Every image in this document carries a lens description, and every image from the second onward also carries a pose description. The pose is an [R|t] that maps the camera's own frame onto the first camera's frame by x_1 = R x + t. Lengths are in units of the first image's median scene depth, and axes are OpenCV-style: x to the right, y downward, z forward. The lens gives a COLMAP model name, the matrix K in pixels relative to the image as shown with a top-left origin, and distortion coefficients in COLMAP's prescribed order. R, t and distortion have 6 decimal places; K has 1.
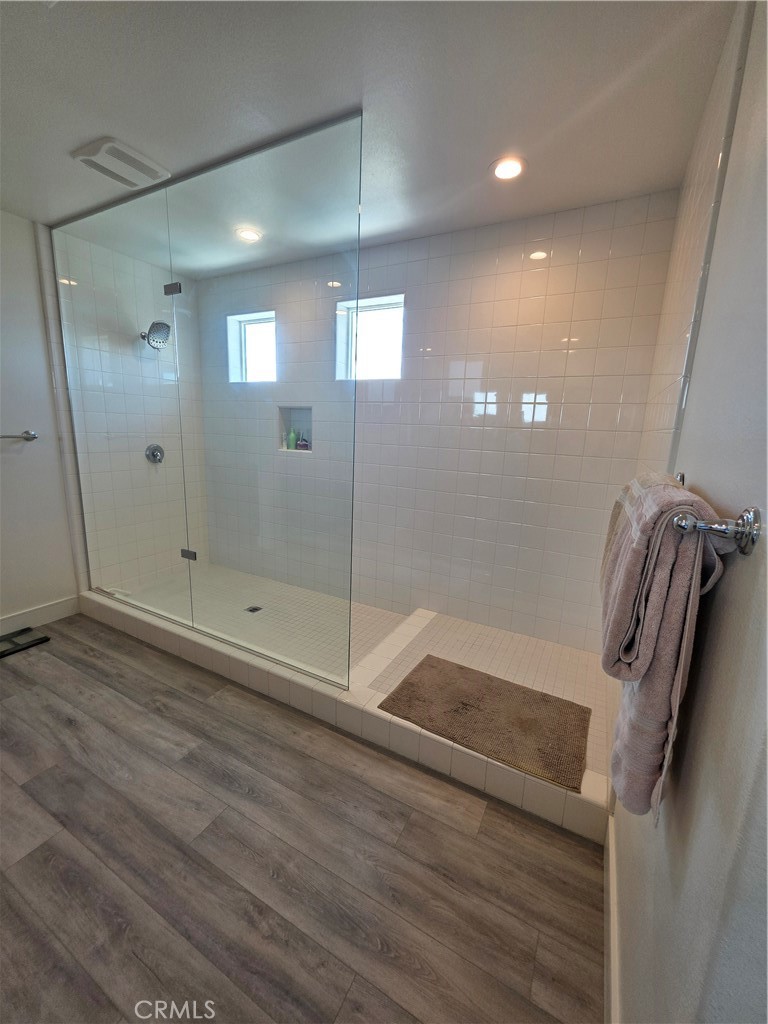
lens RADIAL K [[407.5, 0, 383.0], [0, 407.5, 511.9], [0, 0, 1]] dist [-0.000196, 0.000496]
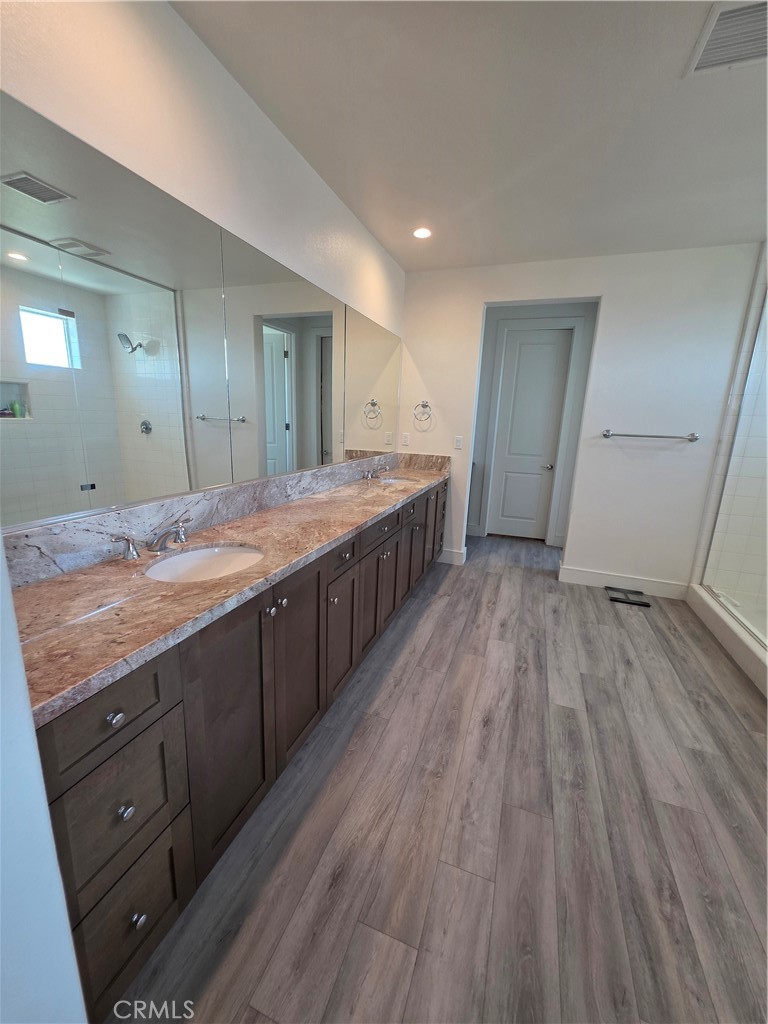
lens RADIAL K [[407.5, 0, 391.7], [0, 407.5, 510.7], [0, 0, 1]] dist [-0.000196, 0.000496]
pose [[0.158143, 0.188274, -0.969301, 0.239330], [-0.230103, 0.961654, 0.149247, 0.056731], [0.960231, 0.199437, 0.195401, -0.021291]]
